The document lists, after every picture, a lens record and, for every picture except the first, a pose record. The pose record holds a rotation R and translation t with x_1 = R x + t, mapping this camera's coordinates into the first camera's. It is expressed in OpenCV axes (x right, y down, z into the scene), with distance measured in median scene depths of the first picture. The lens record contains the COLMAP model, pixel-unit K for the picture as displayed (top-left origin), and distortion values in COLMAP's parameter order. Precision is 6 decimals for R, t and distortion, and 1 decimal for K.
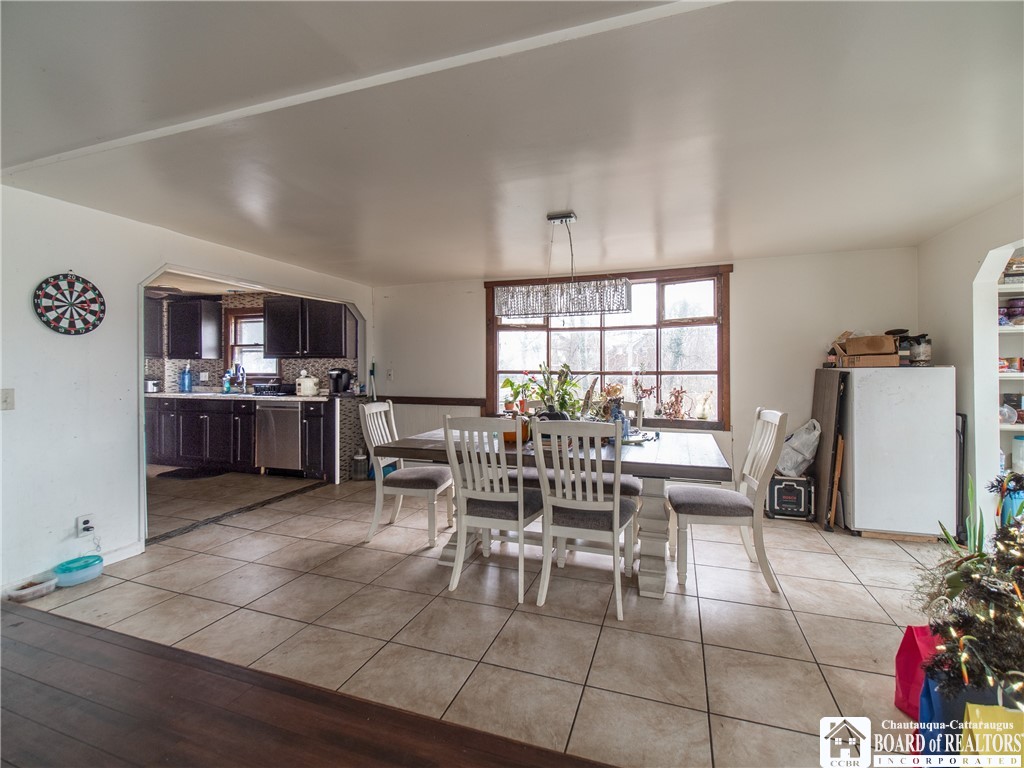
lens RADIAL K [[462.8, 0, 507.3], [0, 462.8, 375.3], [0, 0, 1]] dist [-0.001166, -0.003099]
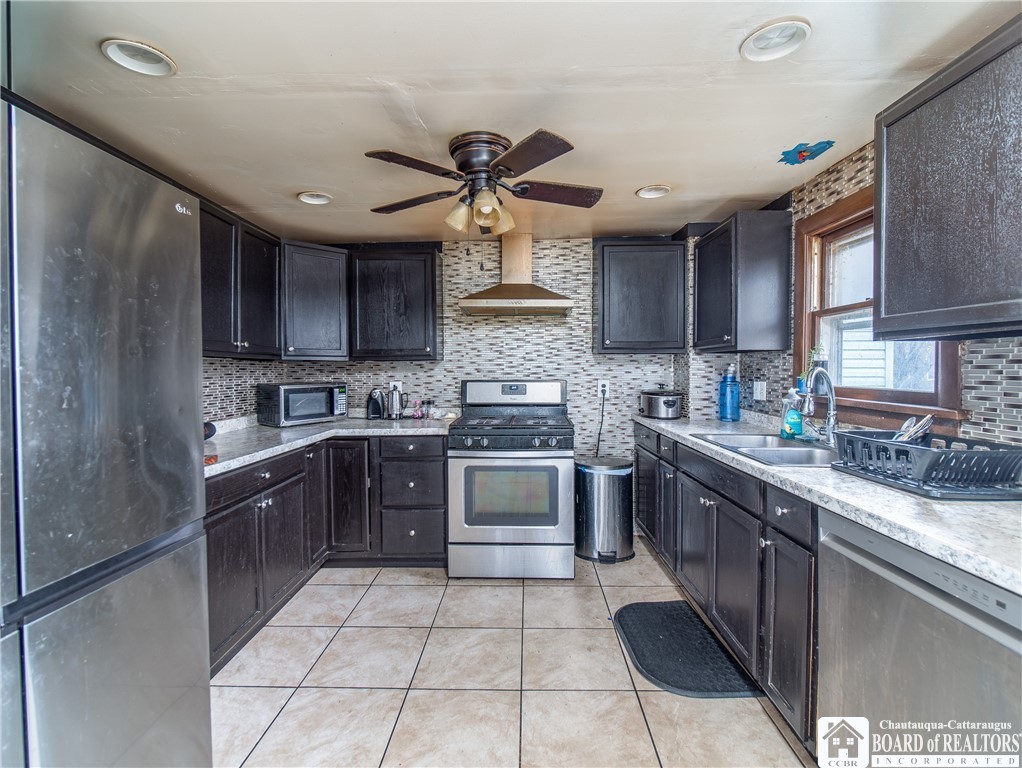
lens RADIAL K [[495.2, 0, 513.3], [0, 495.2, 376.9], [0, 0, 1]] dist [0.002072, 0.000250]
pose [[0.311585, 0.015105, -0.950098, -0.284051], [-0.006939, 0.999883, 0.013620, -0.016049], [0.950193, 0.002349, 0.311653, 0.645271]]
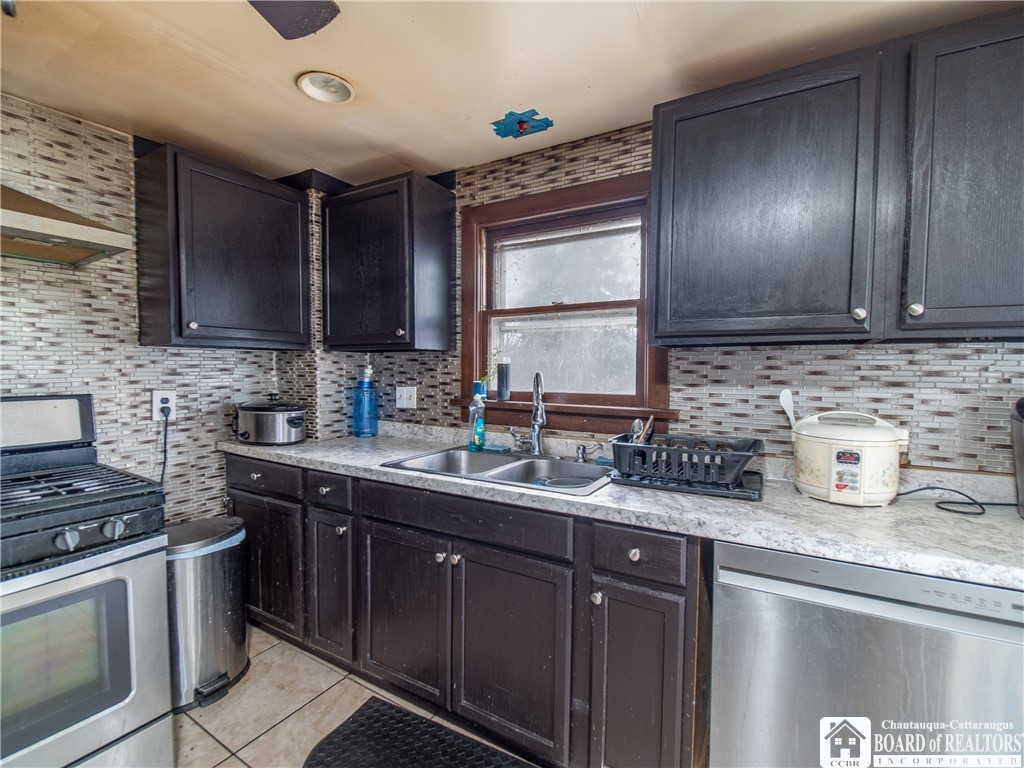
lens RADIAL K [[462.8, 0, 520.9], [0, 462.8, 391.3], [0, 0, 1]] dist [-0.001166, -0.003099]
pose [[0.980272, 0.011420, -0.197321, -0.504242], [-0.004081, 0.999286, 0.037562, -0.017753], [0.197609, -0.036015, 0.979619, 0.665093]]
